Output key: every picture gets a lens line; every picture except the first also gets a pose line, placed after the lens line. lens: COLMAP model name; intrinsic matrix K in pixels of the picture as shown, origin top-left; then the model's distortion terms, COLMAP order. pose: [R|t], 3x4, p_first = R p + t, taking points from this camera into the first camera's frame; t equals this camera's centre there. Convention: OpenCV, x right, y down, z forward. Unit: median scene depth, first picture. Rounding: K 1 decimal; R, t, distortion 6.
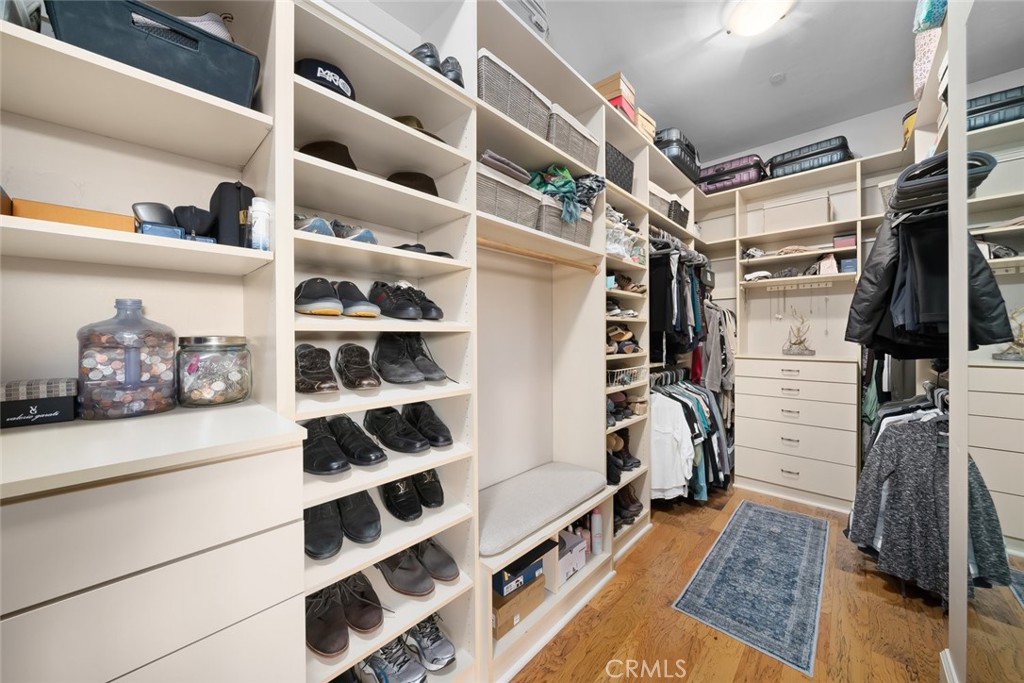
lens RADIAL K [[360.8, 0, 509.2], [0, 360.8, 338.7], [0, 0, 1]] dist [-0.000958, 0.000012]
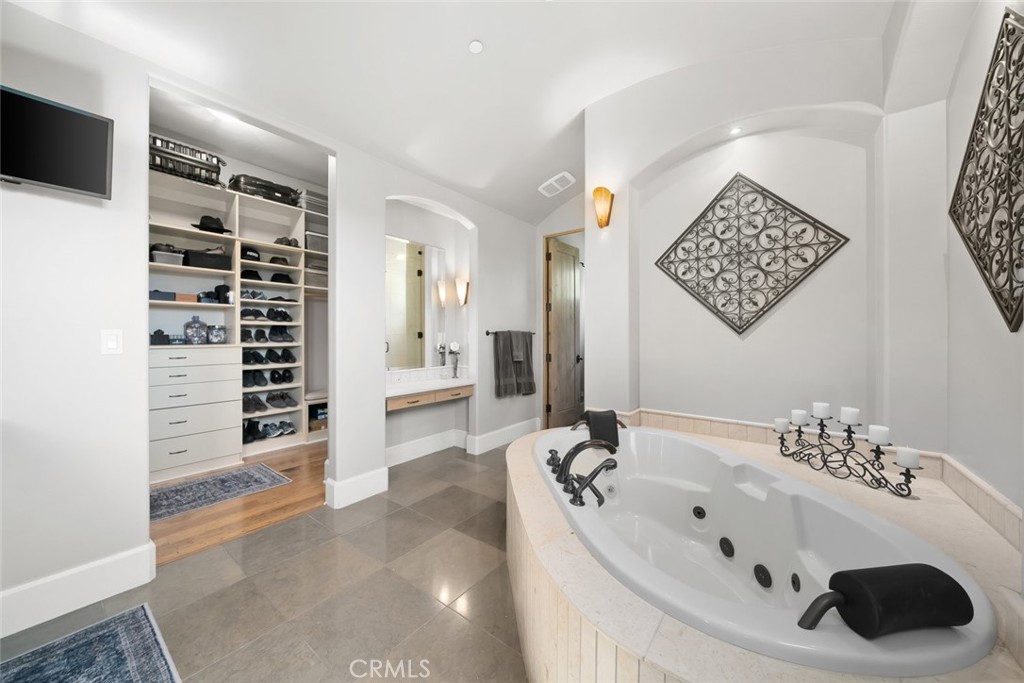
lens RADIAL K [[360.8, 0, 509.2], [0, 360.8, 338.7], [0, 0, 1]] dist [-0.000958, 0.000012]
pose [[0.994835, 0.004767, 0.101390, 1.691120], [-0.004366, 0.999982, -0.004181, 0.122772], [-0.101408, 0.003717, 0.994838, -2.818299]]
